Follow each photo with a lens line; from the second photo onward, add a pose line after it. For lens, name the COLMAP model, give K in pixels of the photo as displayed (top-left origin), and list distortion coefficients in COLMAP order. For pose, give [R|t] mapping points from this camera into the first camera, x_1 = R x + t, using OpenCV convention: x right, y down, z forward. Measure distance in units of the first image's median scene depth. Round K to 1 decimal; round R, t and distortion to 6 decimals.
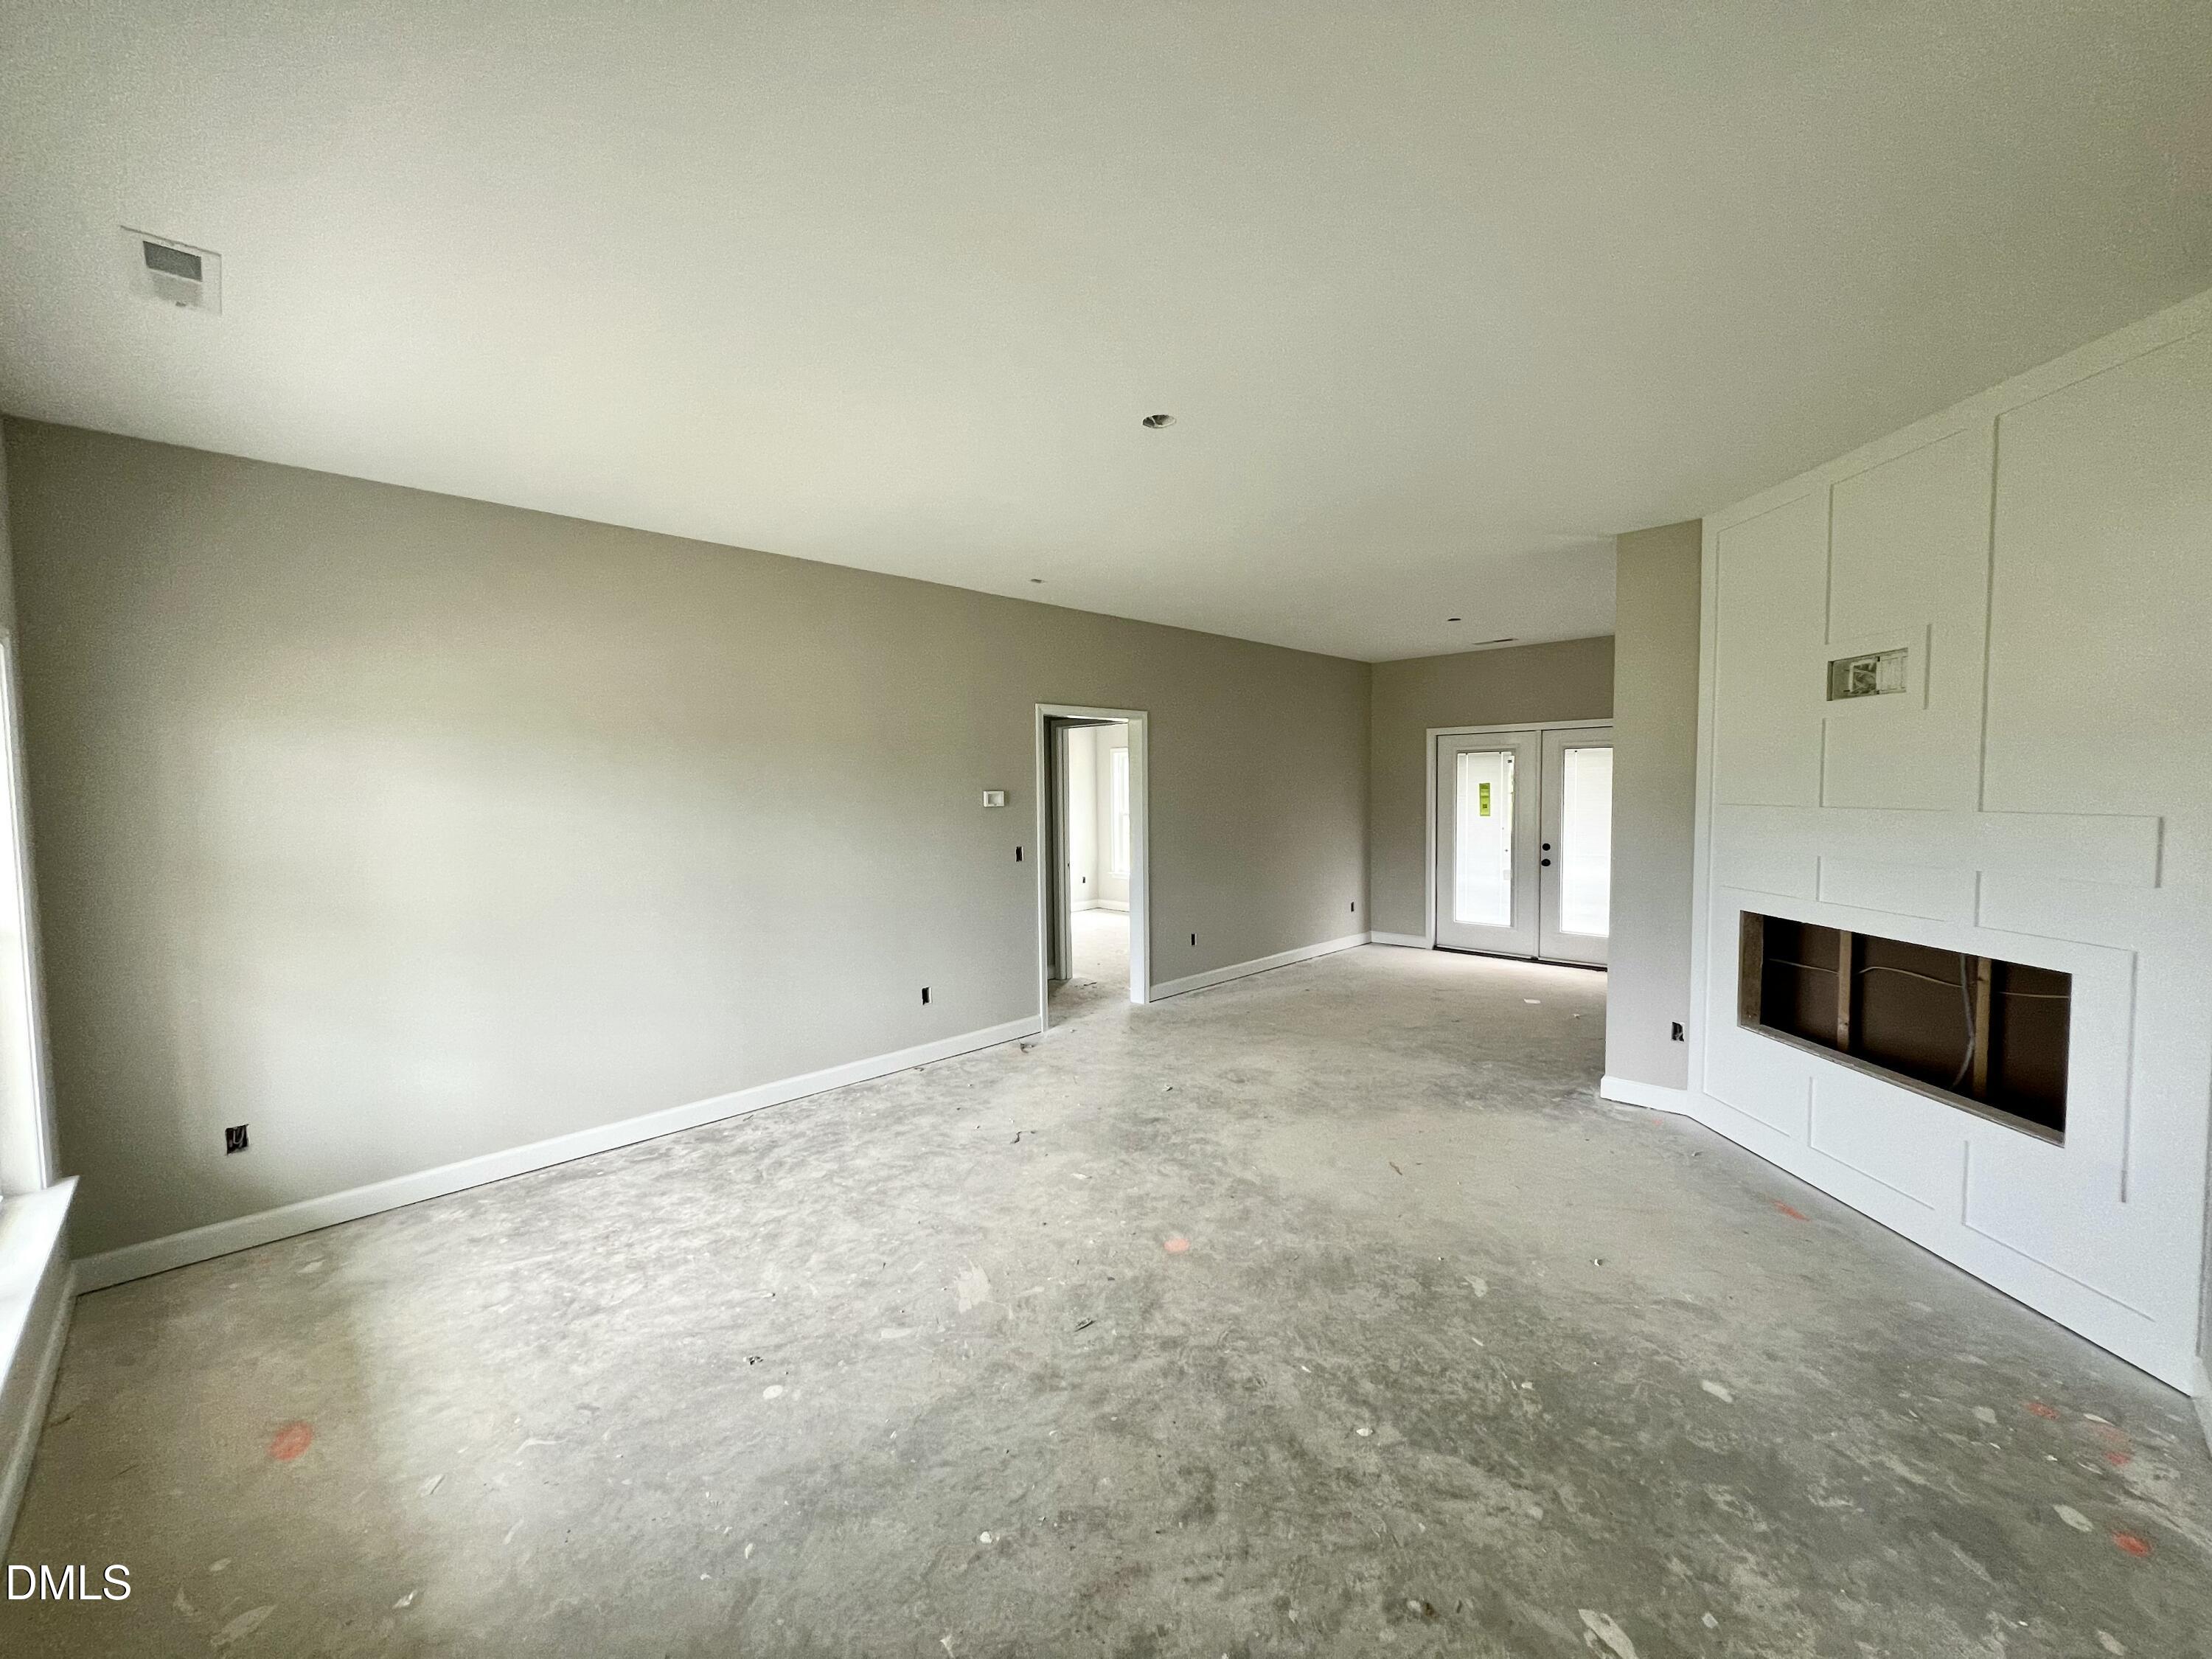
lens RADIAL K [[880.2, 0, 1109.3], [0, 880.2, 834.9], [0, 0, 1]] dist [-0.001343, 0.000509]
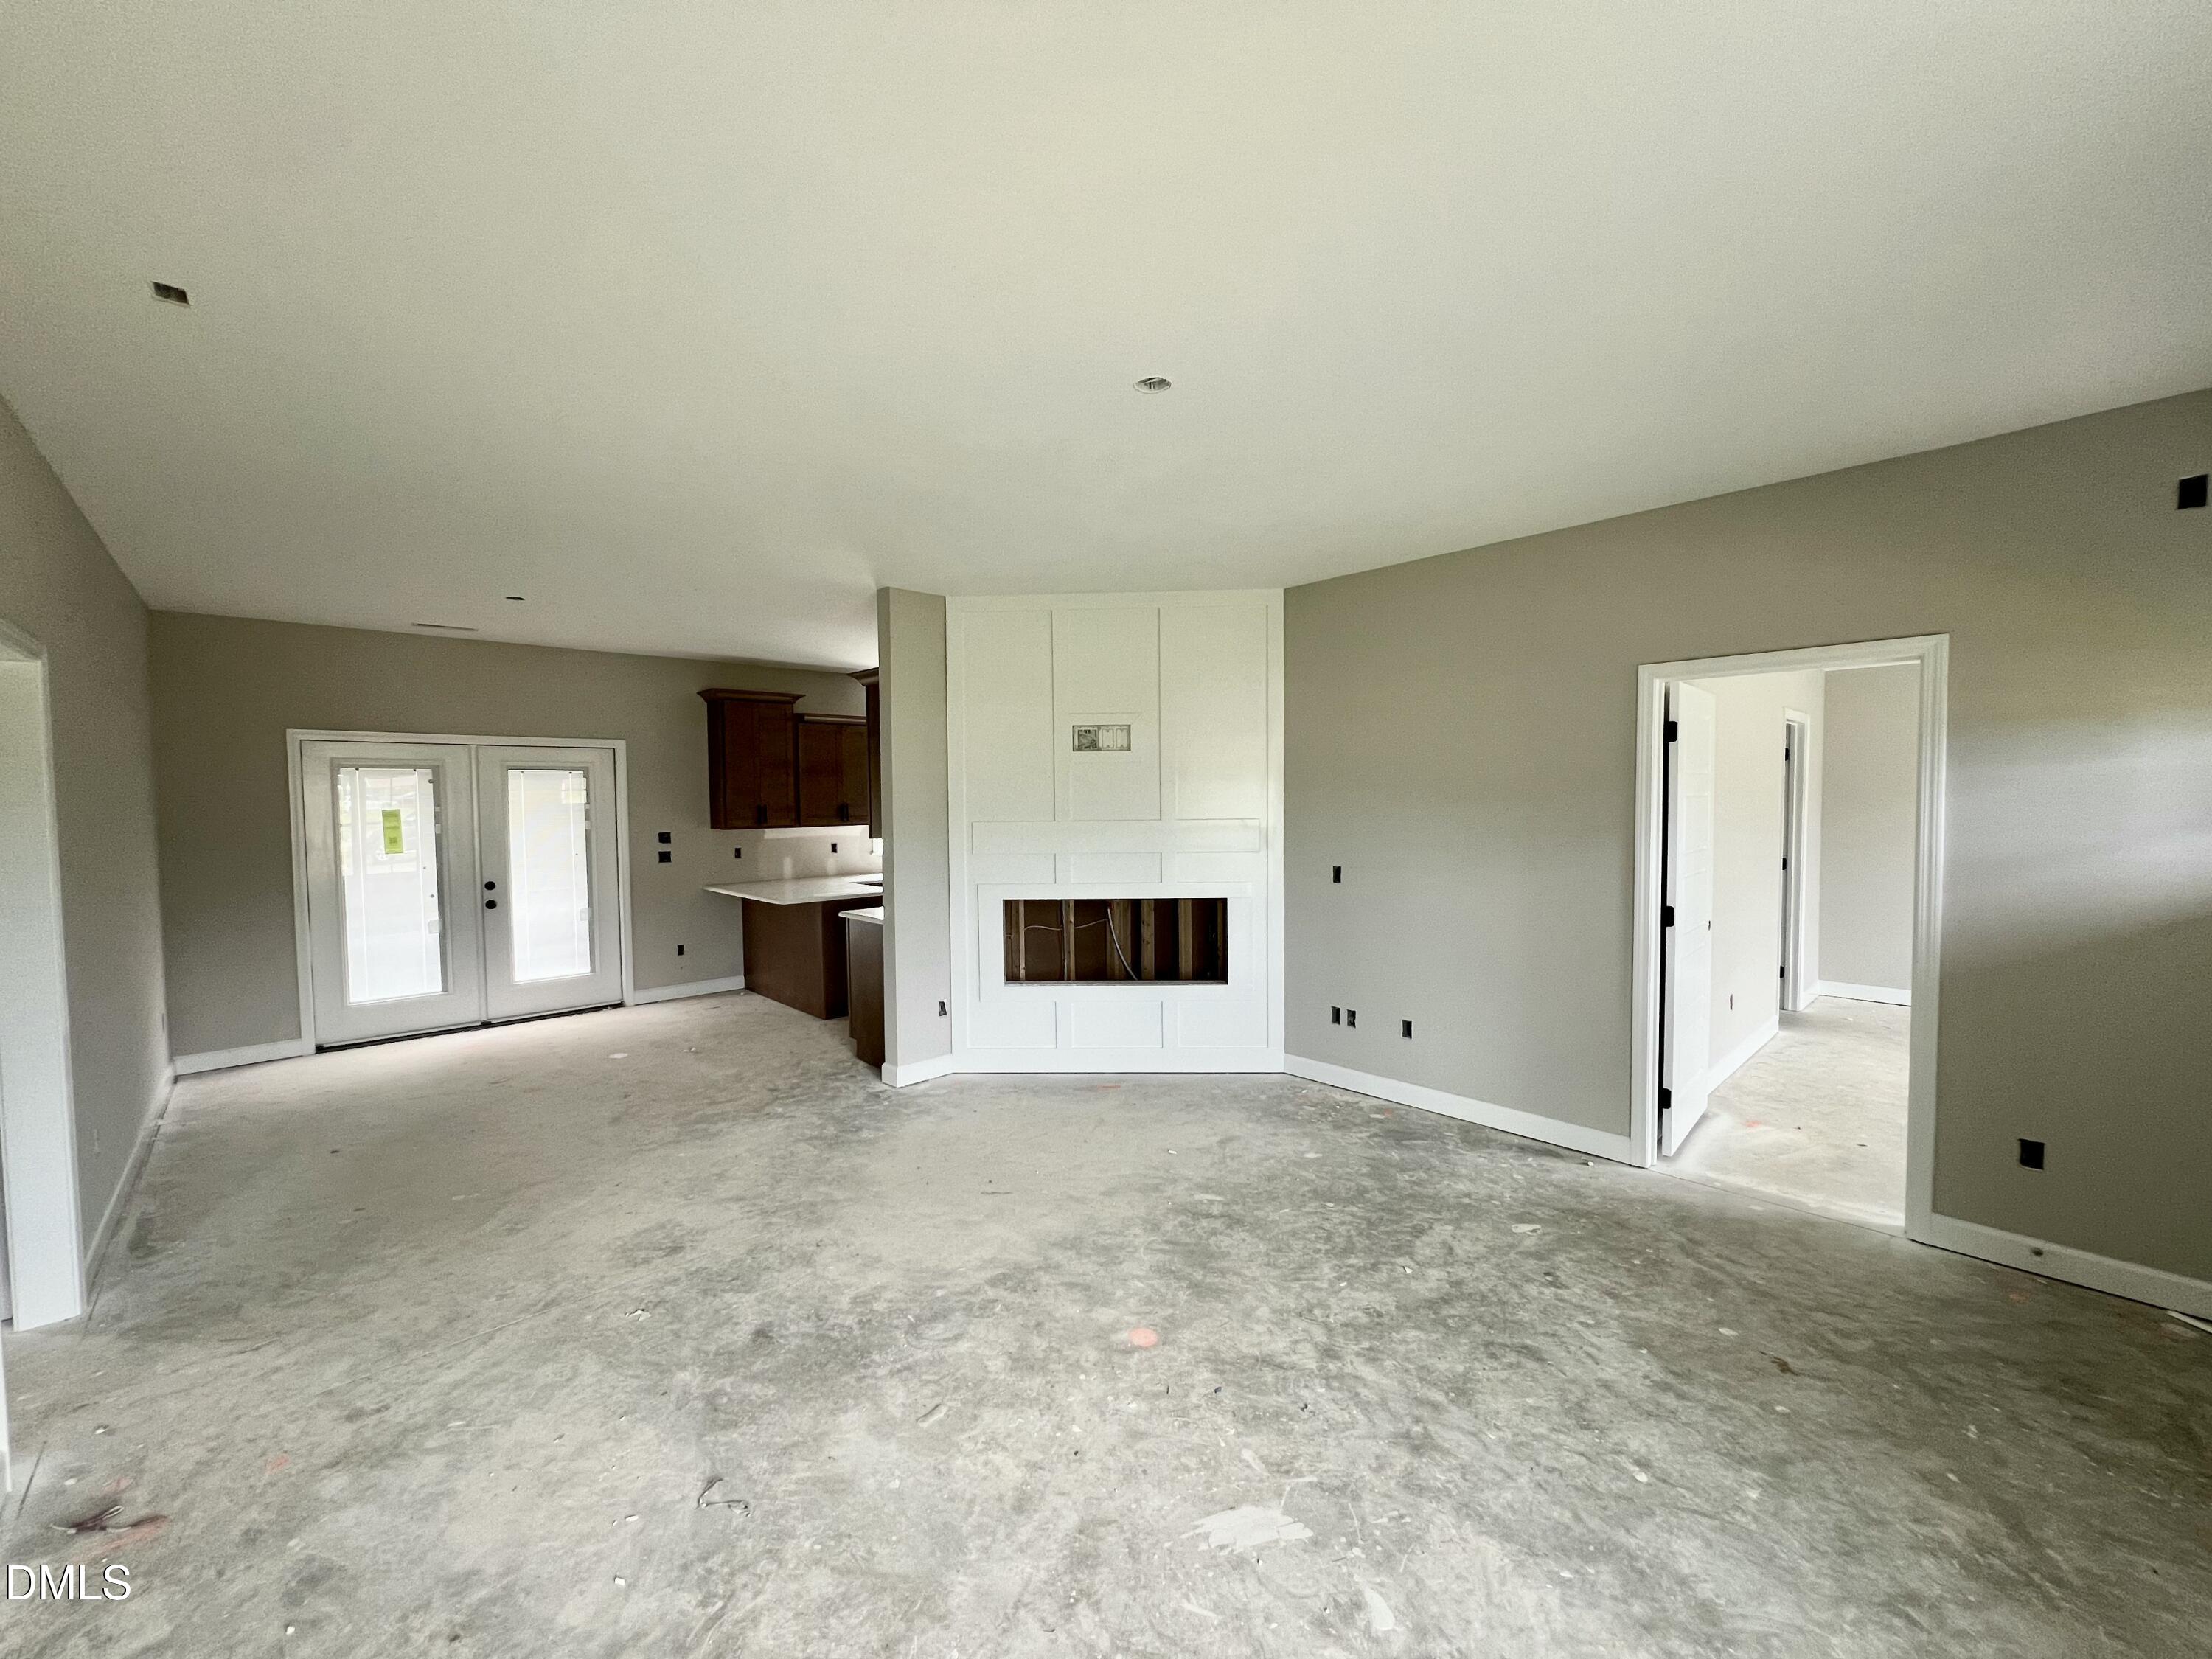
lens RADIAL K [[880.2, 0, 1100.6], [0, 880.2, 833.5], [0, 0, 1]] dist [-0.001343, 0.000509]
pose [[0.044332, -0.028361, 0.998614, -0.665650], [0.063653, 0.997646, 0.025508, -0.043915], [-0.996987, 0.062434, 0.046033, 0.837093]]
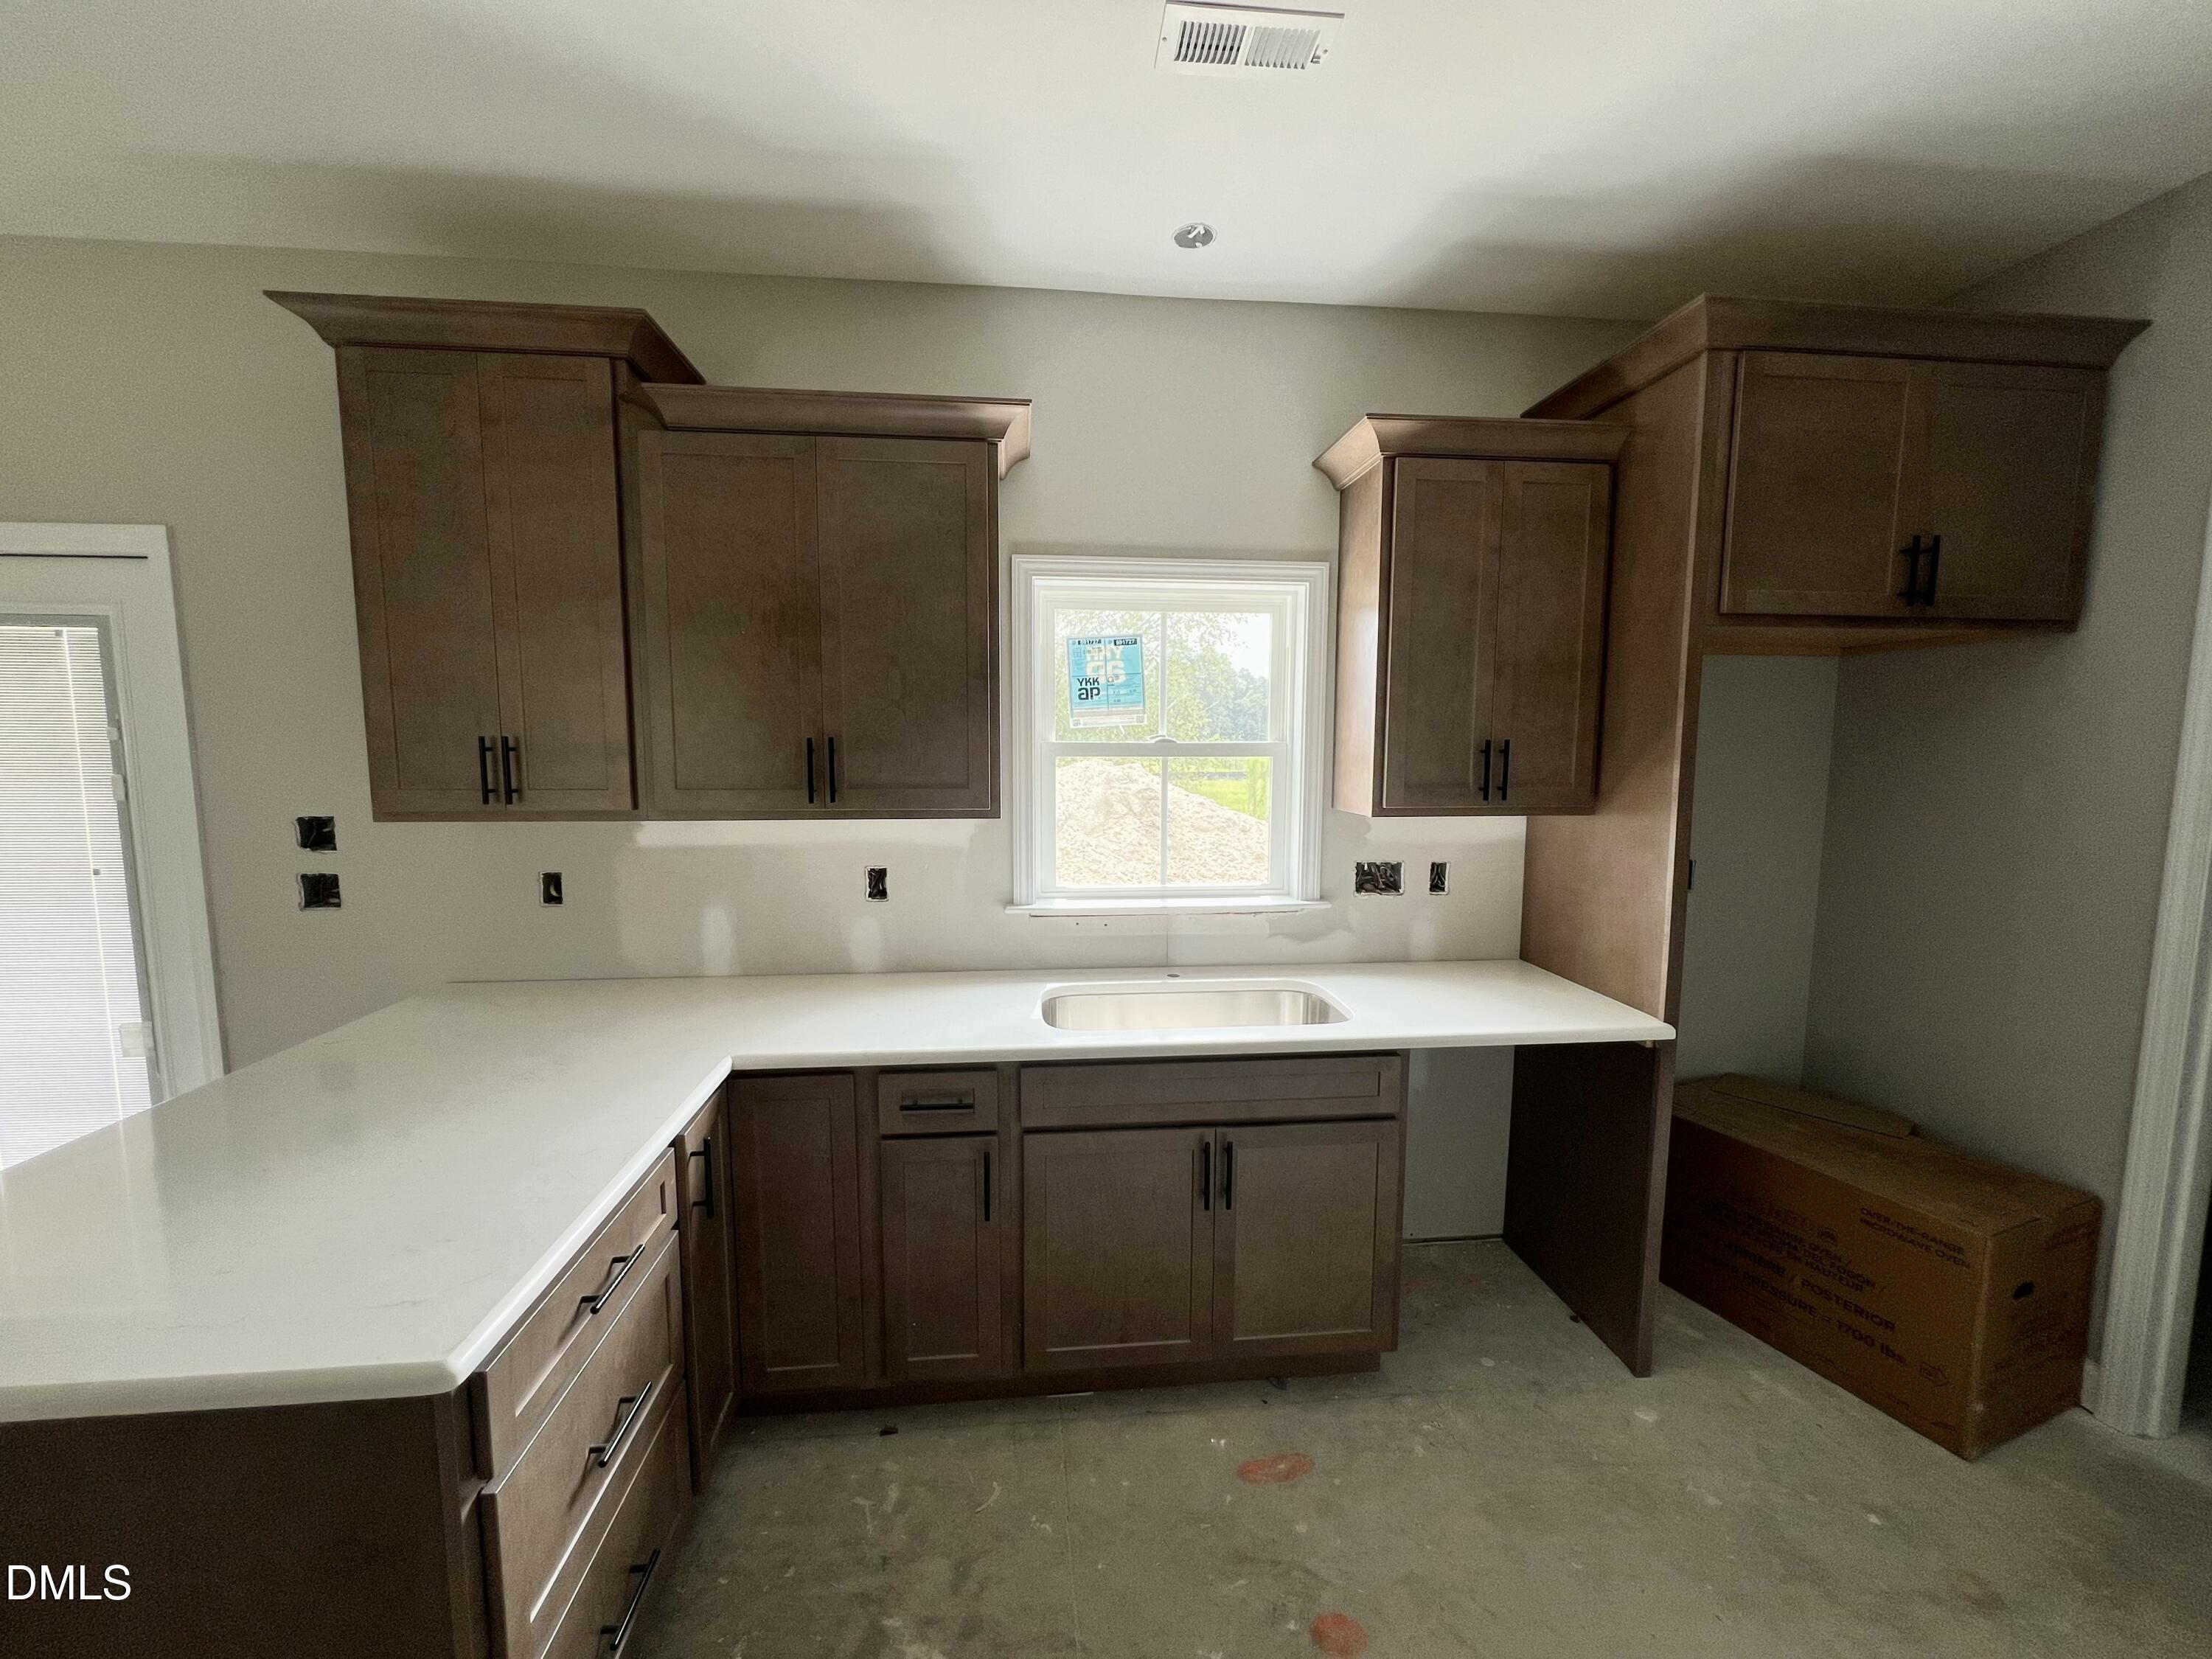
lens RADIAL K [[880.2, 0, 1110.3], [0, 880.2, 842.7], [0, 0, 1]] dist [-0.001343, 0.000509]
pose [[0.638812, -0.072665, 0.765923, 1.176344], [0.028434, 0.997079, 0.070880, -0.069081], [-0.768837, -0.023501, 0.639013, 1.046487]]
